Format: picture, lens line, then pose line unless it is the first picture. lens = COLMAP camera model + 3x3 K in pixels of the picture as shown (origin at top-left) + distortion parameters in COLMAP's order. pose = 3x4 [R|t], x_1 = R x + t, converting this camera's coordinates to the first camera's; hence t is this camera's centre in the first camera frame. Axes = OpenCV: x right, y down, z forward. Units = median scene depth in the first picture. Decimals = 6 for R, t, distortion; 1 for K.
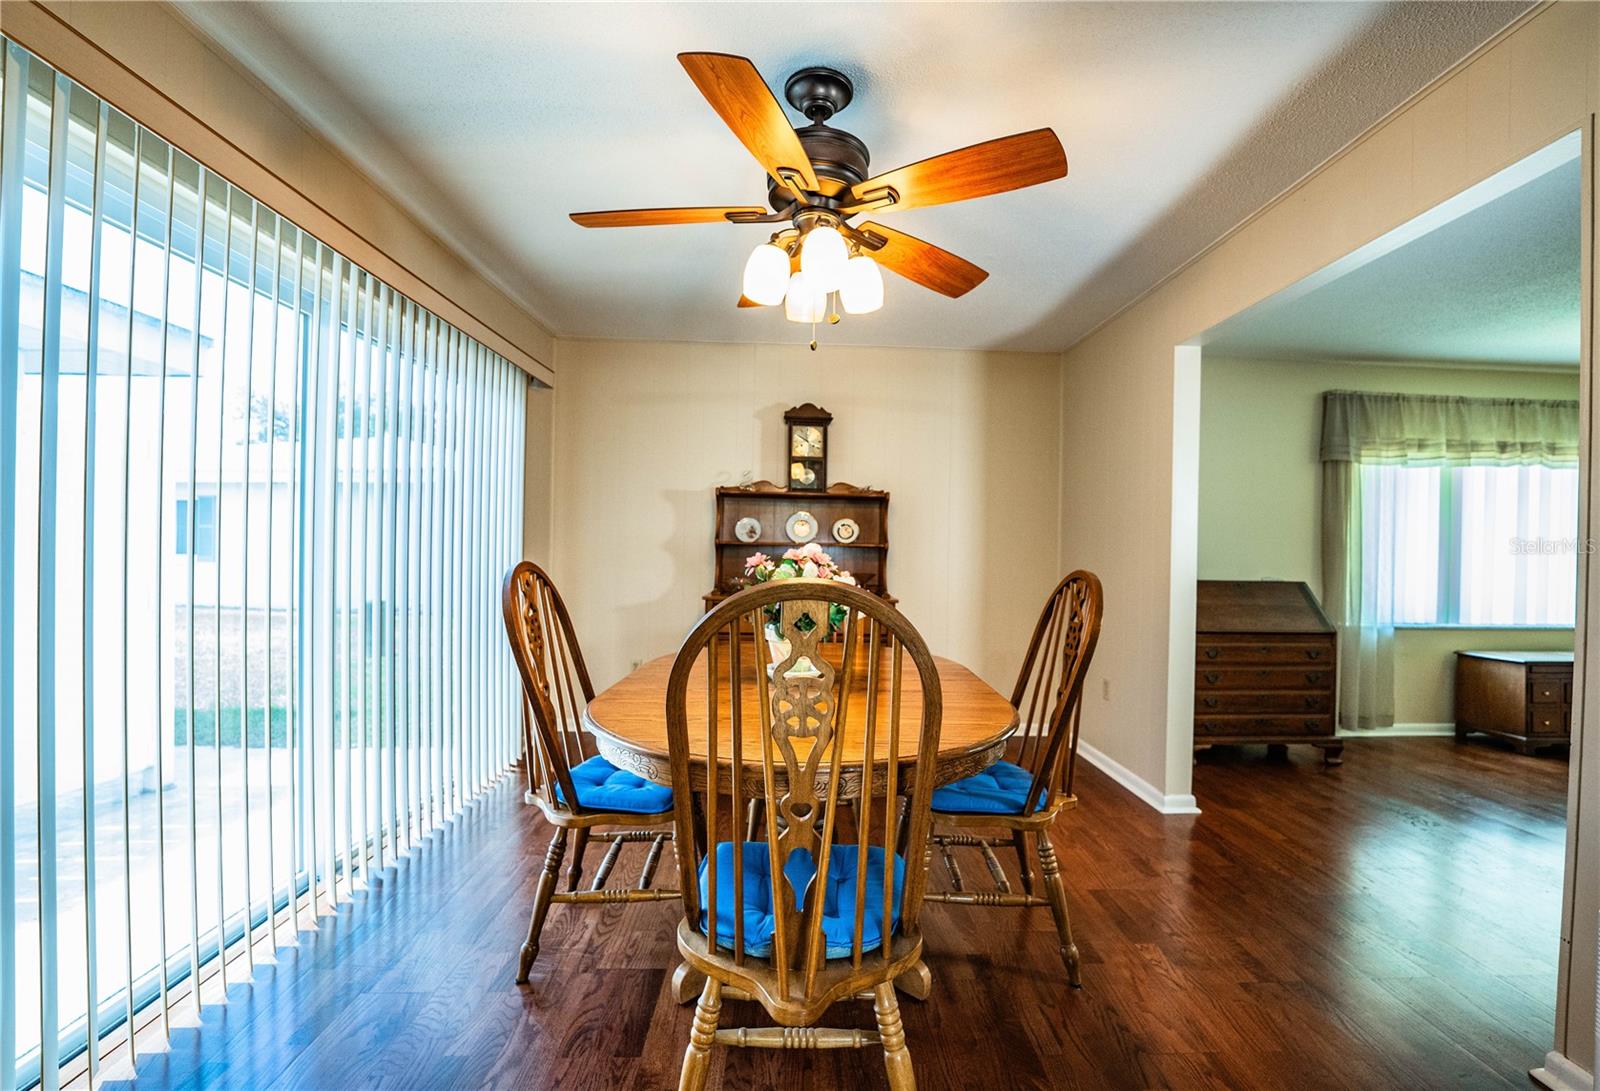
lens RADIAL K [[667.2, 0, 806.1], [0, 667.2, 547.8], [0, 0, 1]] dist [-0.023546, 0.000243]
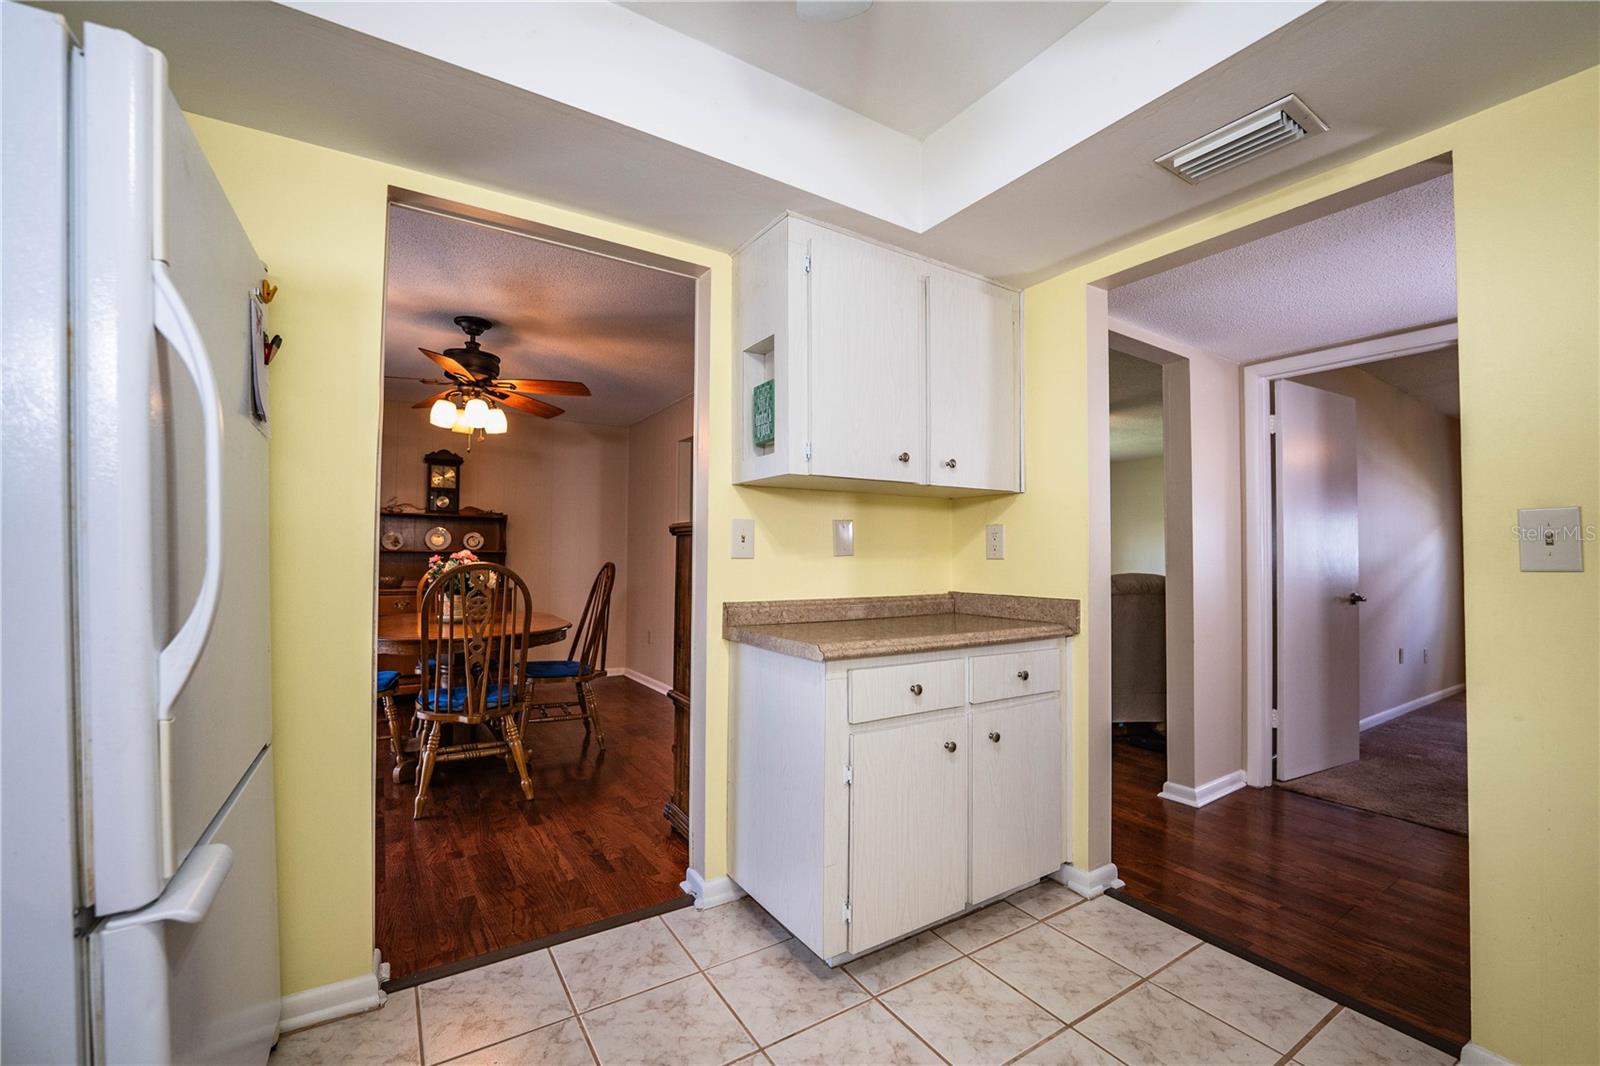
lens RADIAL K [[665.0, 0, 799.4], [0, 665.0, 537.3], [0, 0, 1]] dist [-0.002970, -0.000240]
pose [[0.855232, 0.001404, 0.518243, -0.118243], [0.011818, 0.999683, -0.022211, 0.007532], [-0.518110, 0.025120, 0.854945, -0.814255]]
